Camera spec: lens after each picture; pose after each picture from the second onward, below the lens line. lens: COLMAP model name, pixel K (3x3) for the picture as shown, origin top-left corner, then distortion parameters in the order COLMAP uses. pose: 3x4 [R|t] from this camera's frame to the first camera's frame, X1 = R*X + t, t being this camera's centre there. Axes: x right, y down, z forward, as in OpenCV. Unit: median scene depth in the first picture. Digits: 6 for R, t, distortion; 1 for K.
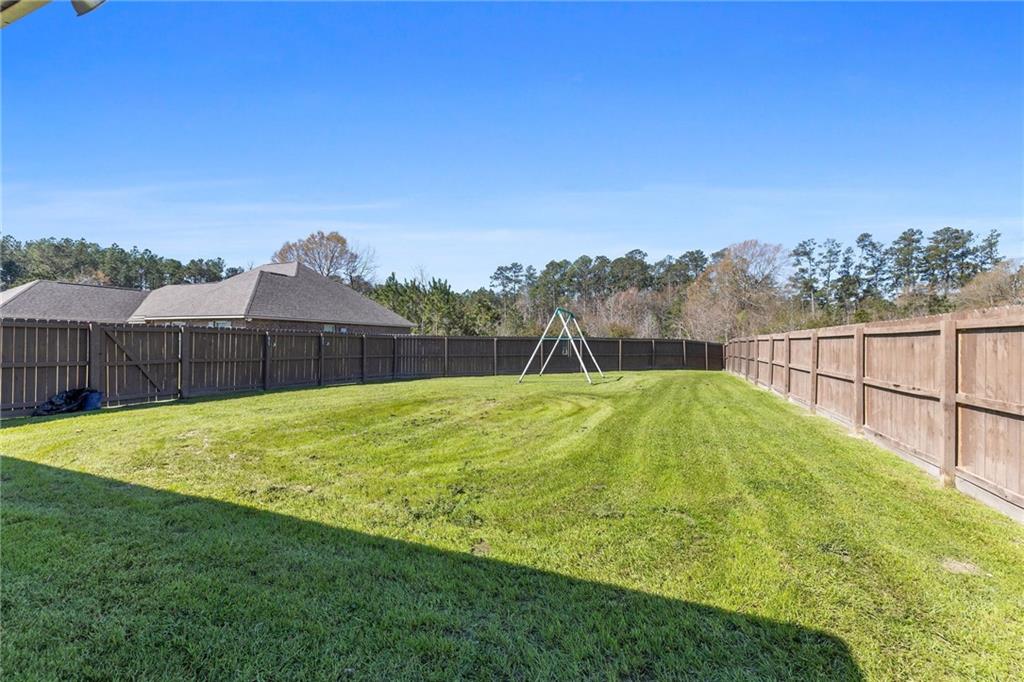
lens RADIAL K [[445.2, 0, 513.1], [0, 445.2, 337.7], [0, 0, 1]] dist [-0.002431, -0.000146]
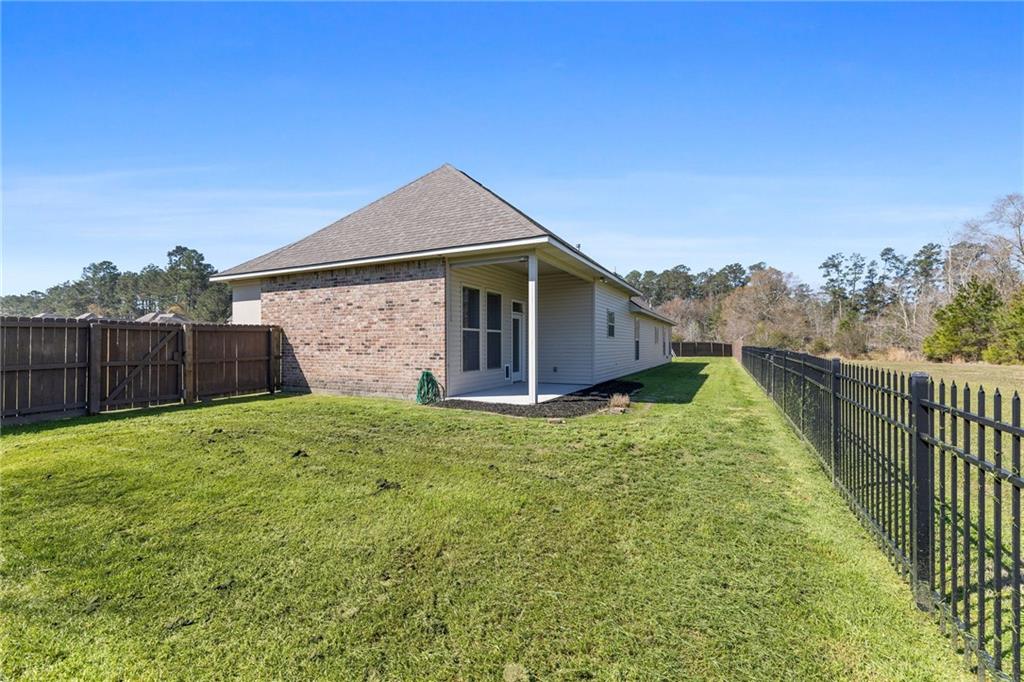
lens RADIAL K [[427.6, 0, 509.5], [0, 427.6, 344.5], [0, 0, 1]] dist [-0.021905, 0.000160]
pose [[0.994171, -0.003866, -0.107742, -0.051271], [0.004709, 0.999960, 0.007563, -0.000758], [0.107708, -0.008026, 0.994150, -0.162519]]
